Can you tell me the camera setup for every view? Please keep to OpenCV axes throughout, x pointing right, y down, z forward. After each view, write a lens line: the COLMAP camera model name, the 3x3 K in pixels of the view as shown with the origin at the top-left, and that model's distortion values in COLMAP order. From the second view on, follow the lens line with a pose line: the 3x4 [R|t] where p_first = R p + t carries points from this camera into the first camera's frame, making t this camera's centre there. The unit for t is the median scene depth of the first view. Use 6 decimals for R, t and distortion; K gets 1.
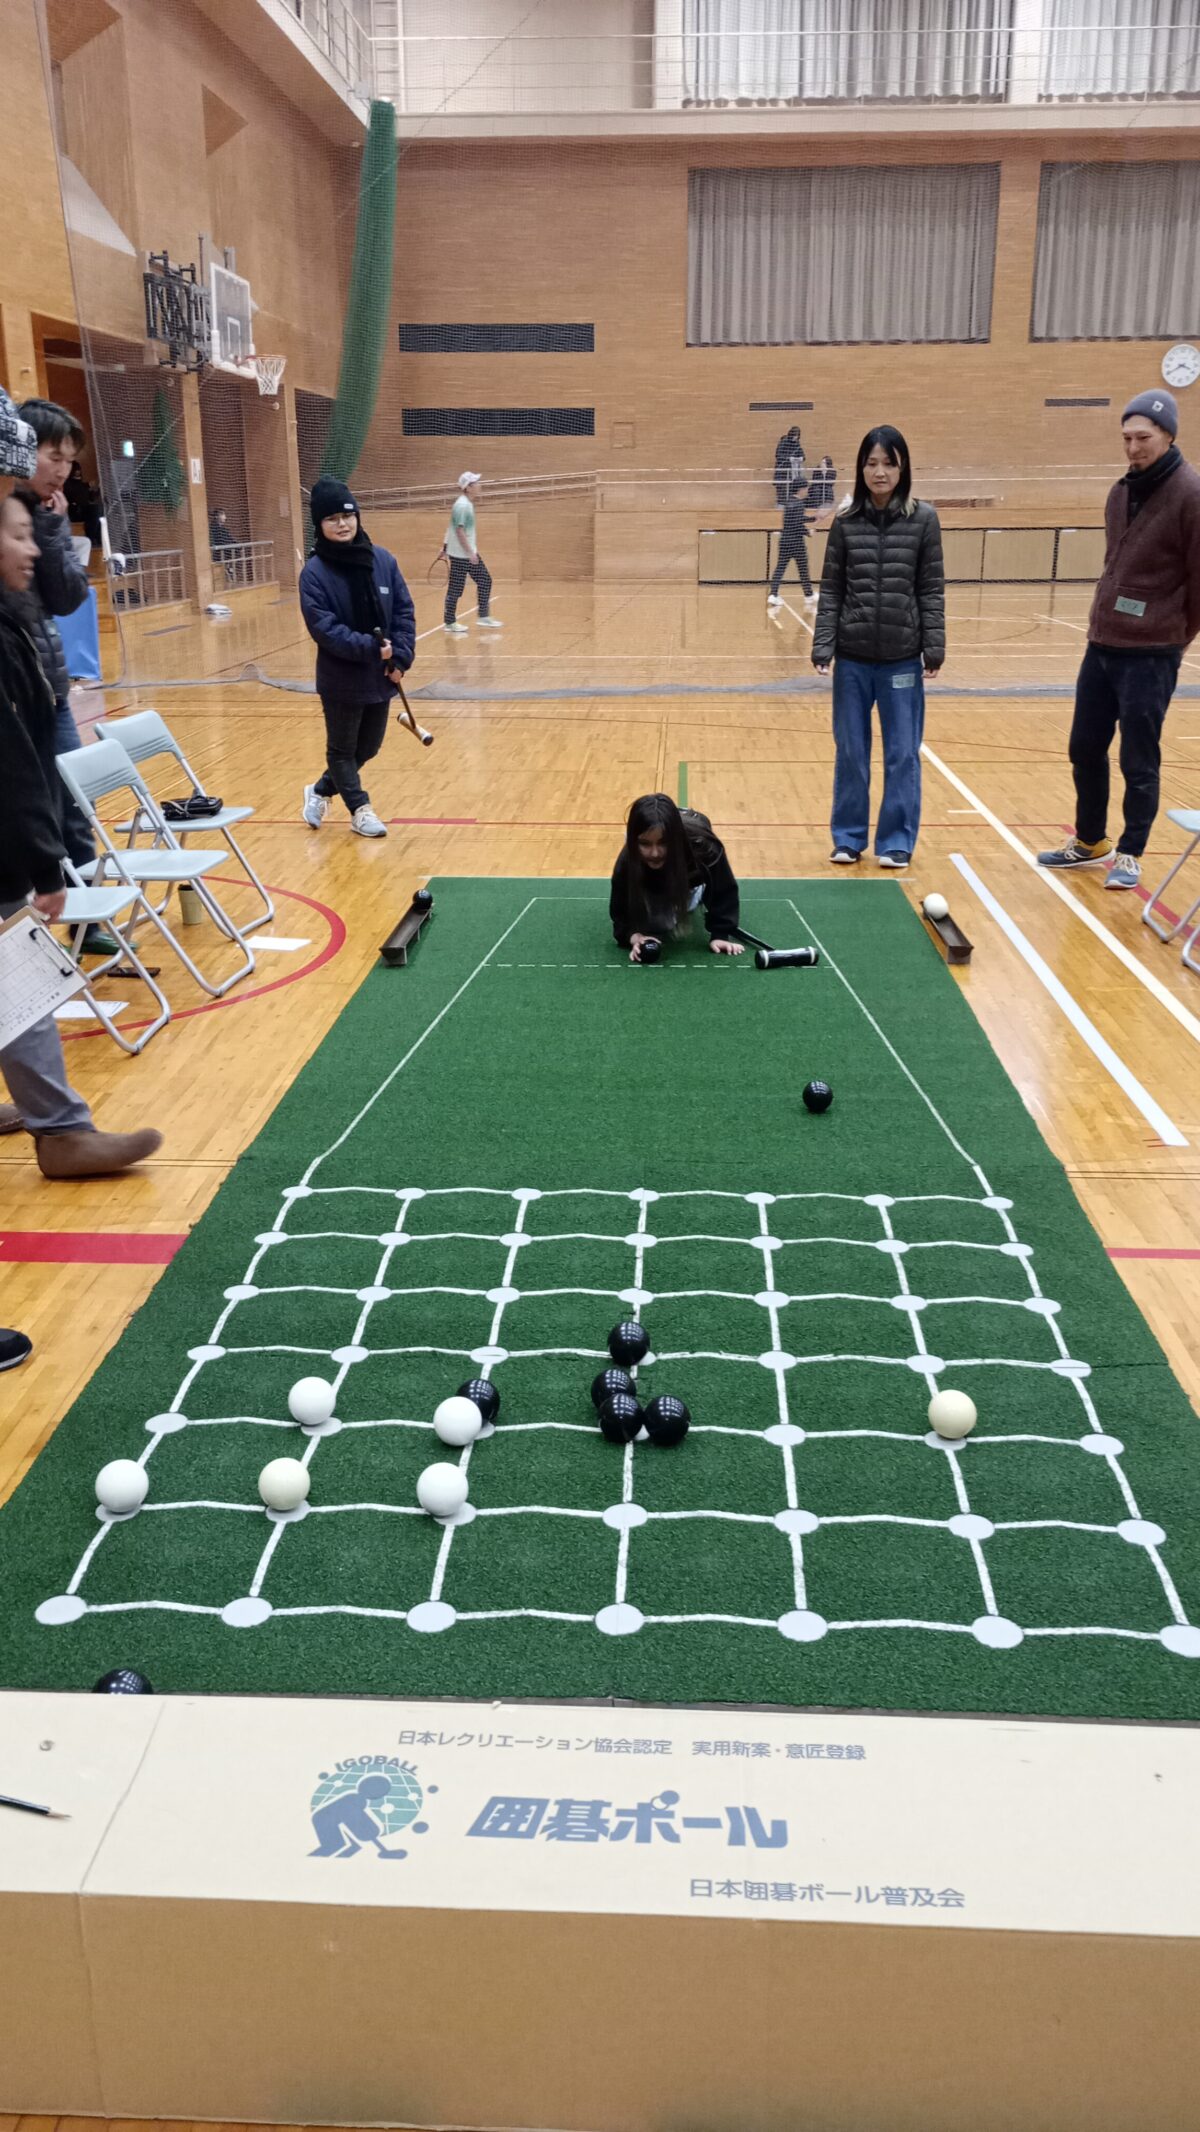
lens RADIAL K [[1750.6, 0, 600.0], [0, 1750.6, 1066.0], [0, 0, 1]] dist [0.042951, -0.001303]
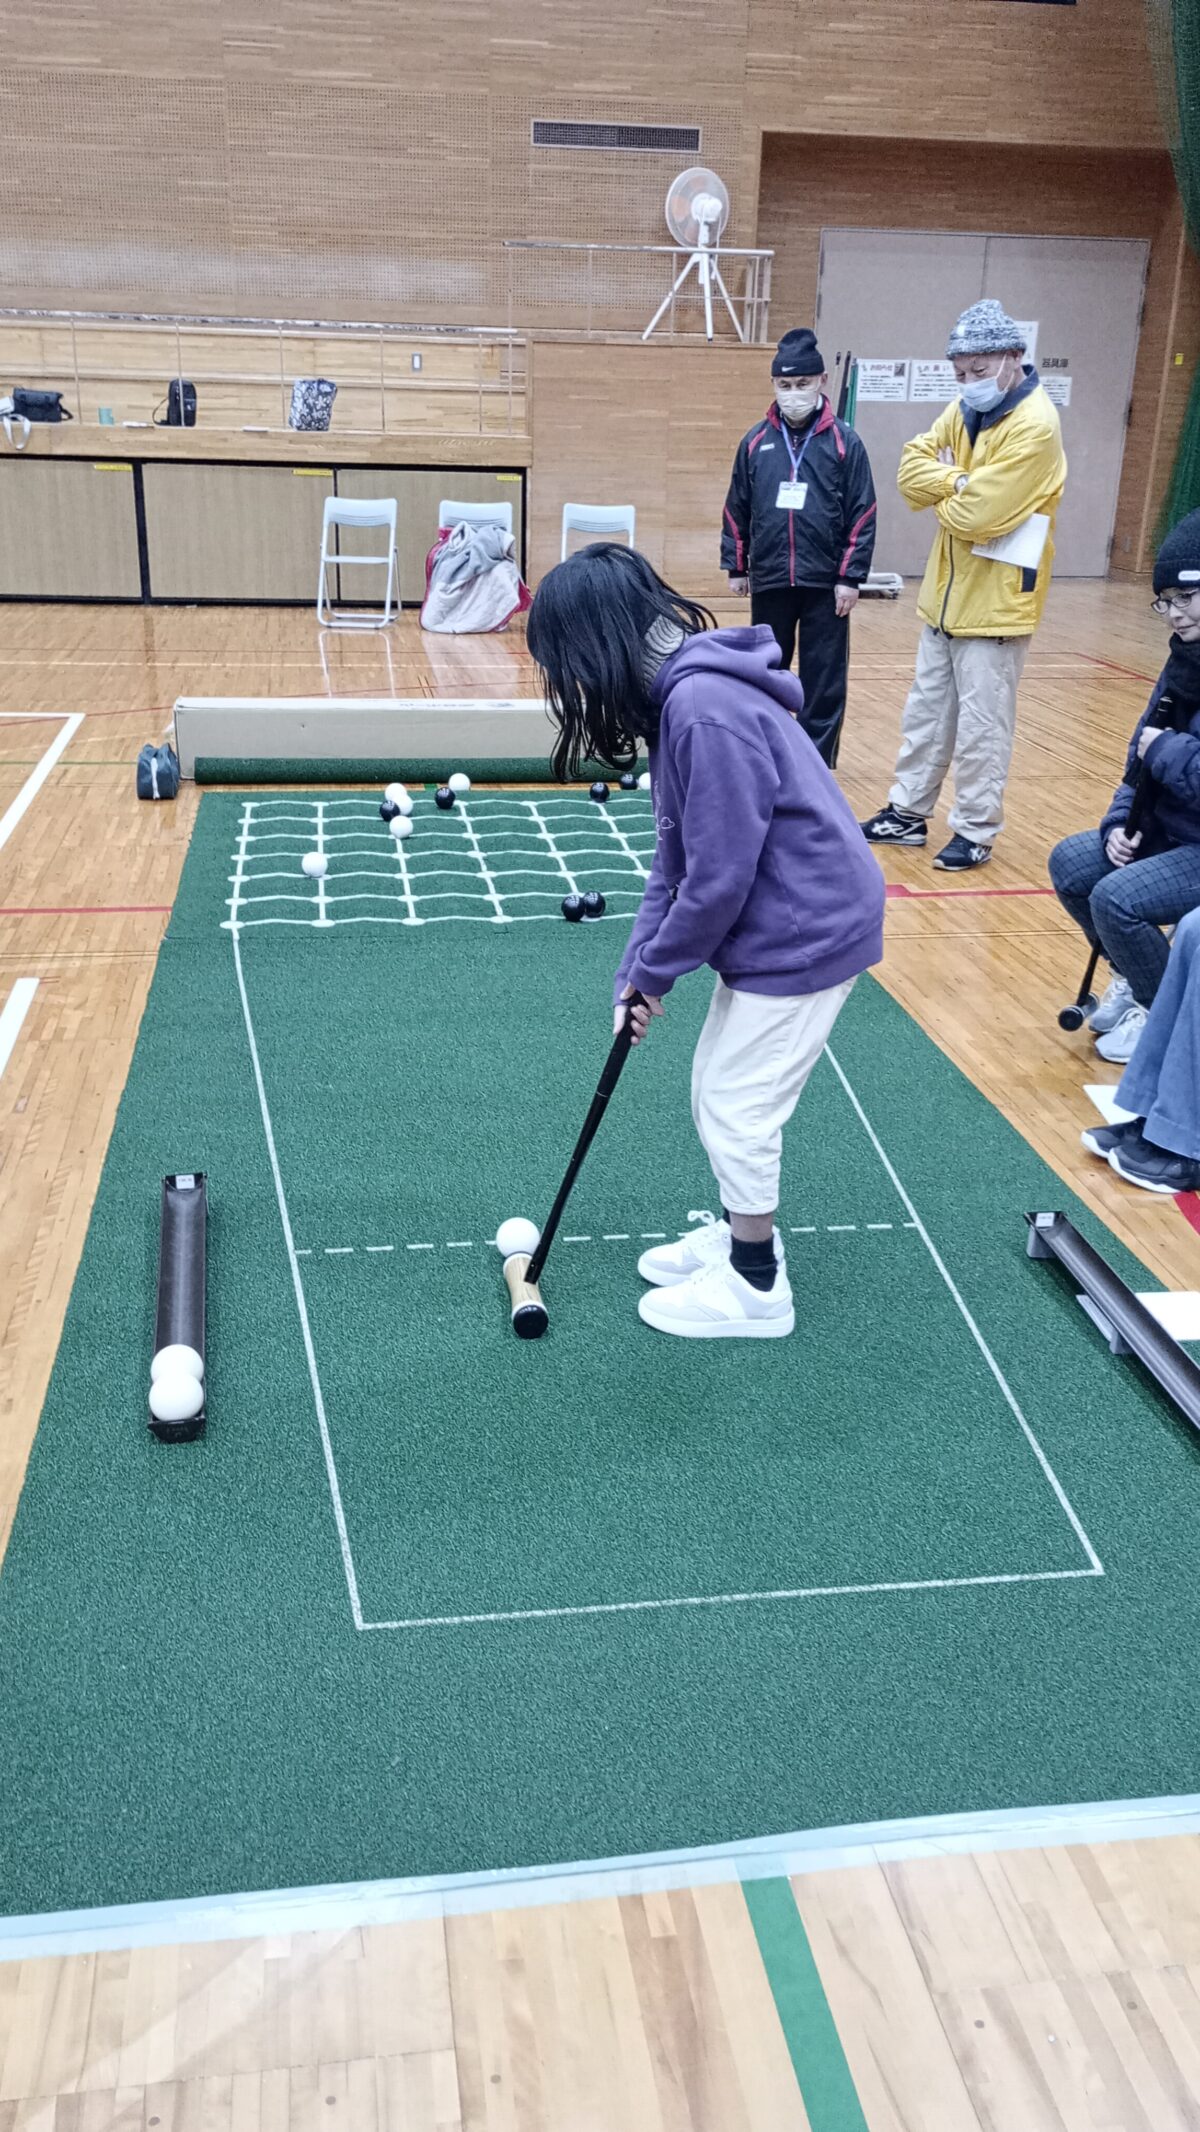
lens RADIAL K [[1729.5, 0, 600.0], [0, 1729.5, 1066.0], [0, 0, 1]] dist [0.123753, -0.175855]
pose [[-0.979624, 0.053042, -0.193709, 0.041826], [-0.082717, 0.772342, 0.629799, -0.132132], [0.183016, 0.632989, -0.752217, 0.406391]]
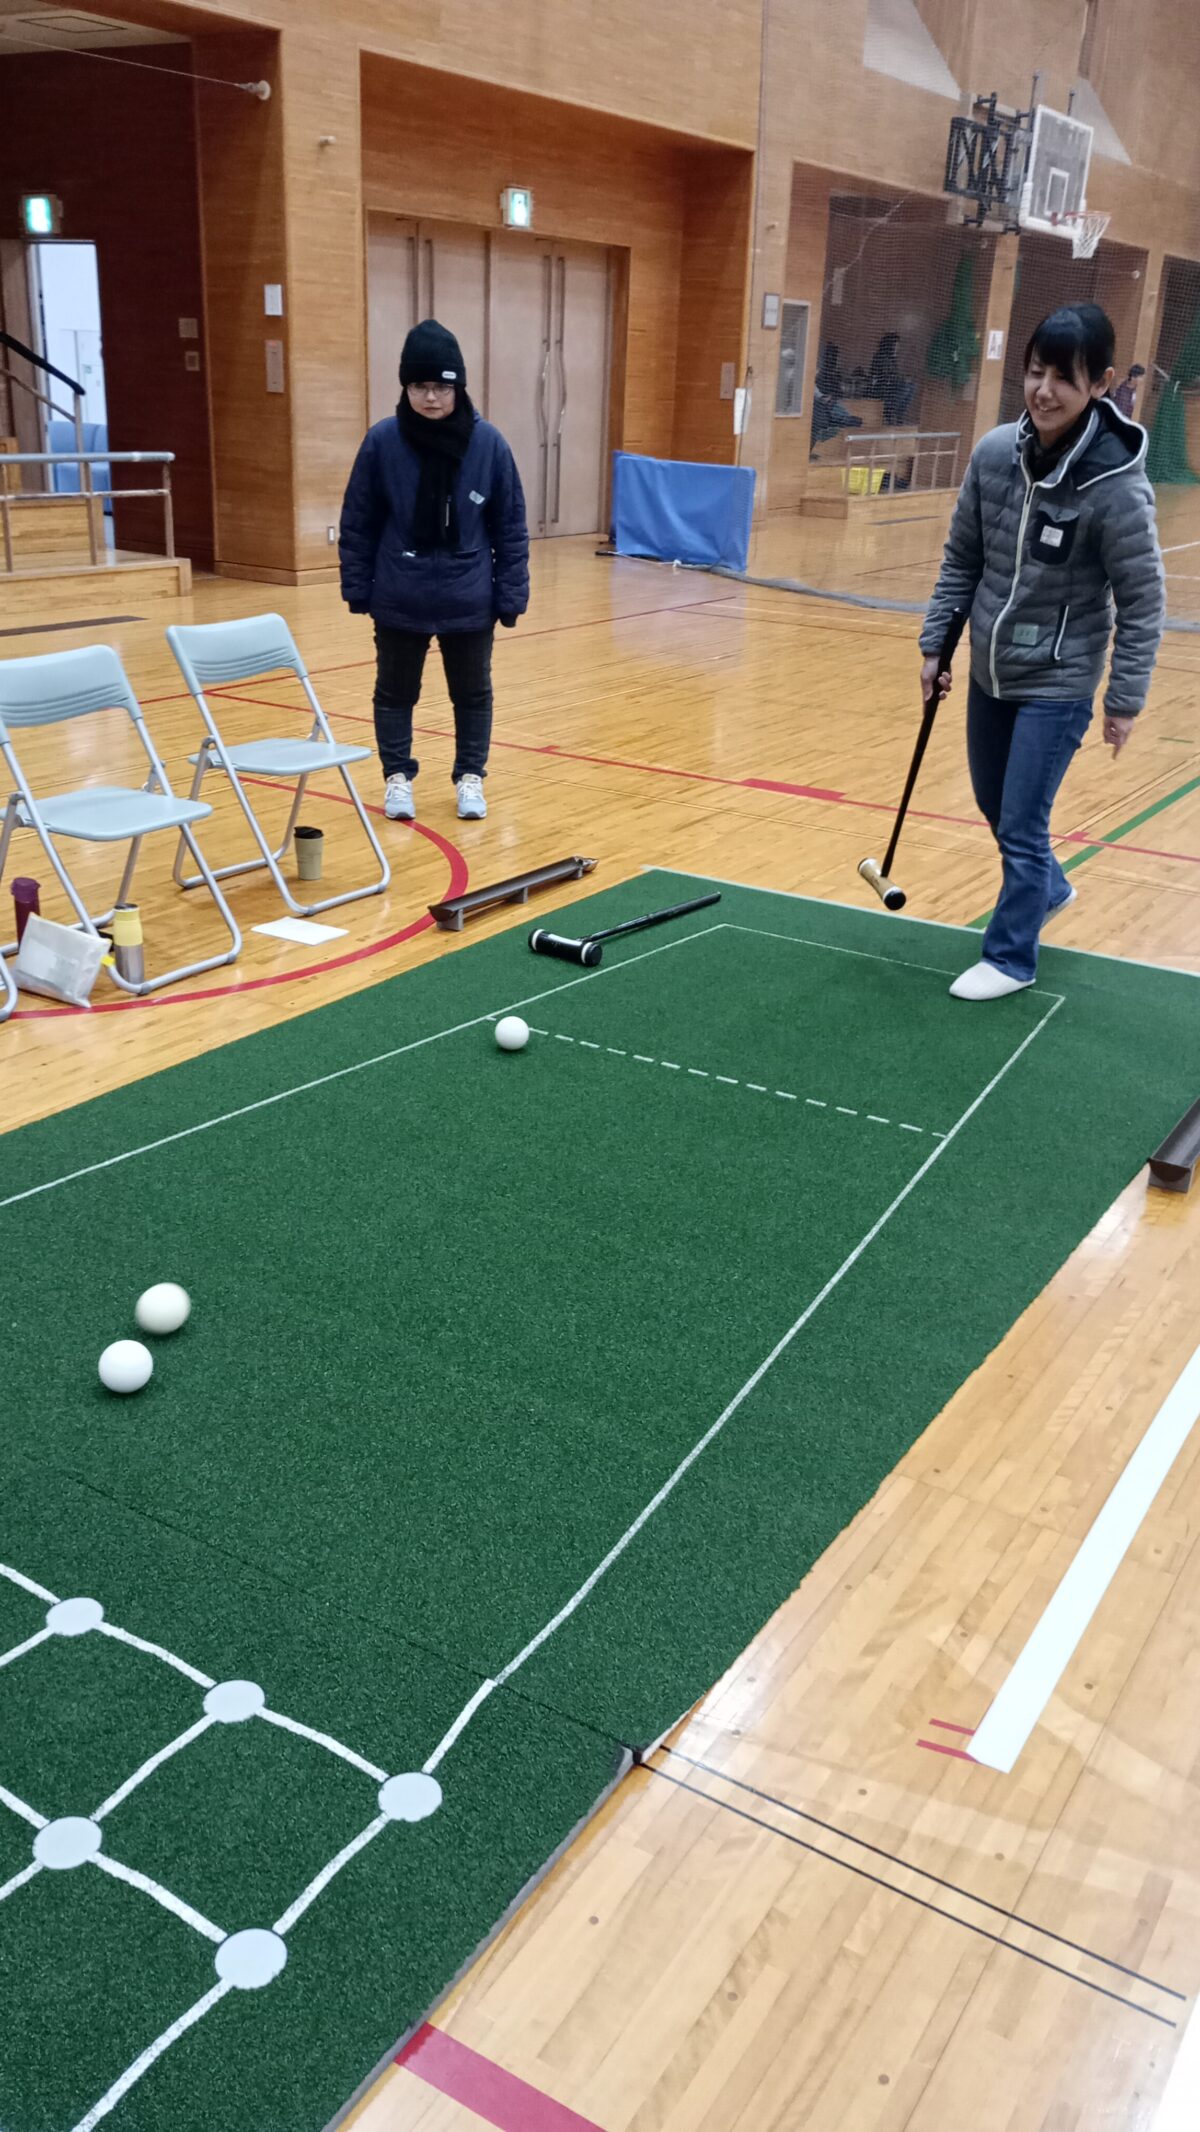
lens RADIAL K [[1729.5, 0, 600.0], [0, 1729.5, 1066.0], [0, 0, 1]] dist [0.123753, -0.175855]
pose [[0.868229, 0.218352, -0.445534, 0.087680], [-0.191519, 0.975852, 0.105037, -0.036390], [0.457710, -0.005868, 0.889082, 0.112977]]
